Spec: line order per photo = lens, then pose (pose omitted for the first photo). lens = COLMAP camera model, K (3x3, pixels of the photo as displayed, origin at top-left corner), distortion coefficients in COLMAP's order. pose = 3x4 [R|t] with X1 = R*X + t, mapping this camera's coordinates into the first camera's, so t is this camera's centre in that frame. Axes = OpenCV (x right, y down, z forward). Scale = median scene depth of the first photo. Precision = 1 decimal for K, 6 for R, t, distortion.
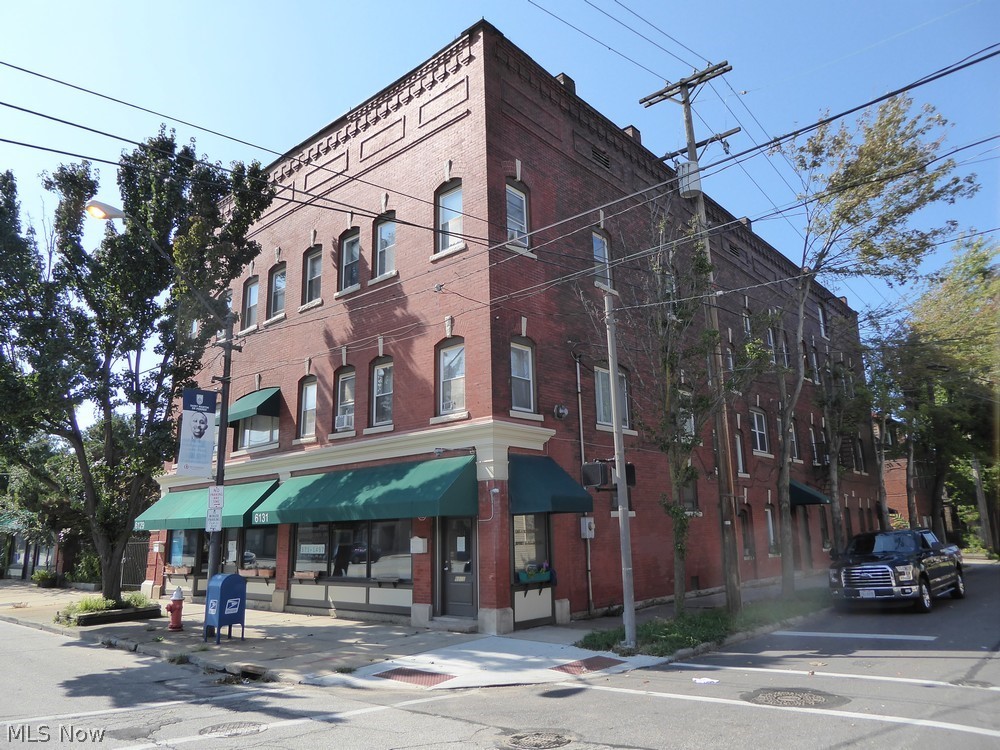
lens RADIAL K [[703.1, 0, 503.9], [0, 703.1, 412.8], [0, 0, 1]] dist [0.072403, 0.000792]
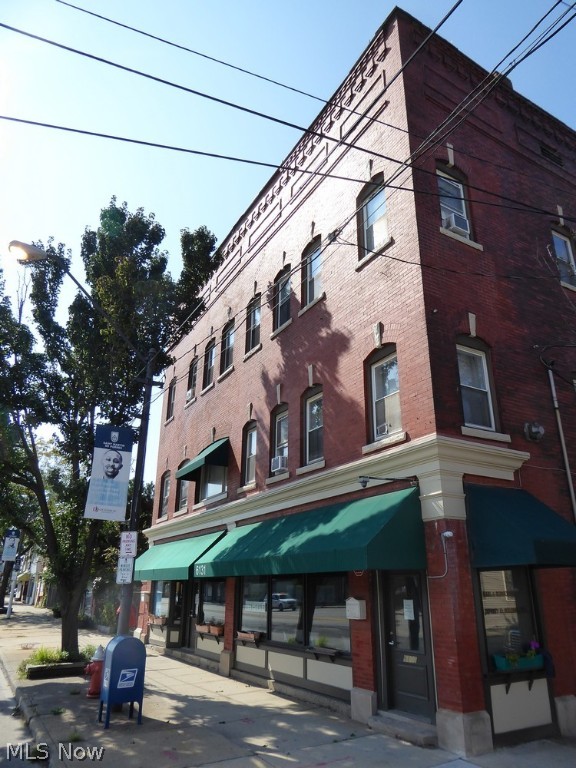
lens RADIAL K [[557.5, 0, 290.3], [0, 557.5, 397.8], [0, 0, 1]] dist [0.005704, -0.000669]
pose [[0.948126, -0.083847, -0.306639, 0.019148], [0.033966, 0.985787, -0.164528, 0.054532], [0.316076, 0.145577, 0.937498, 0.349116]]
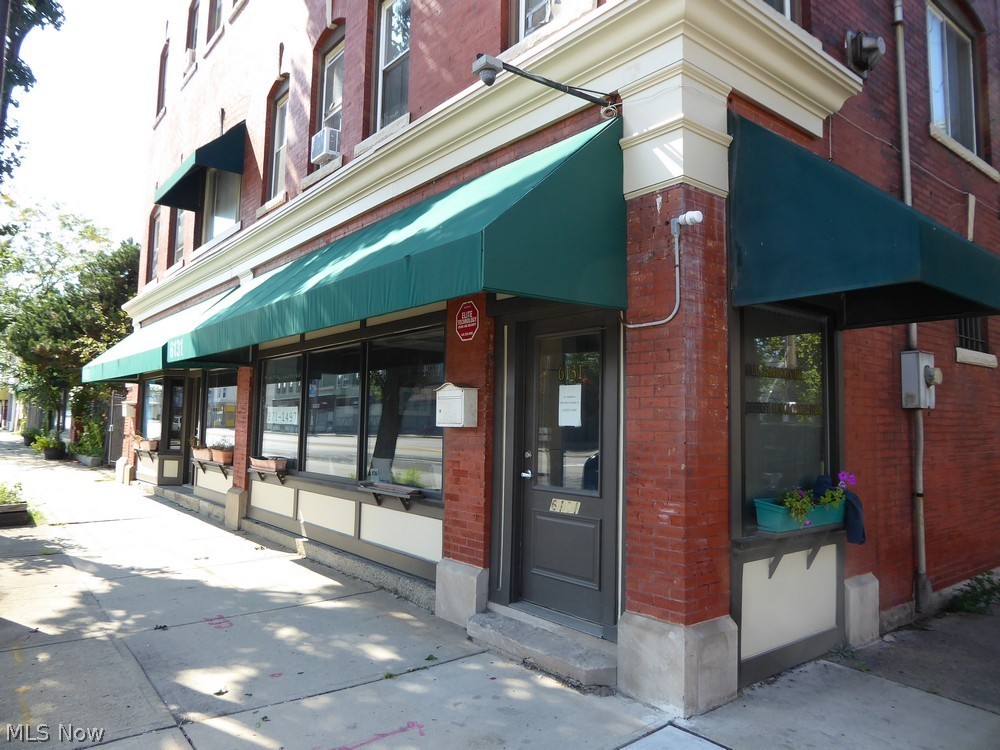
lens RADIAL K [[725.9, 0, 500.0], [0, 725.9, 375.0], [0, 0, 1]] dist [0.005704, -0.000669]
pose [[0.983123, 0.025651, -0.181140, -0.028709], [-0.006937, 0.994636, 0.103201, 0.126944], [0.182815, -0.100202, 0.978028, 0.611548]]
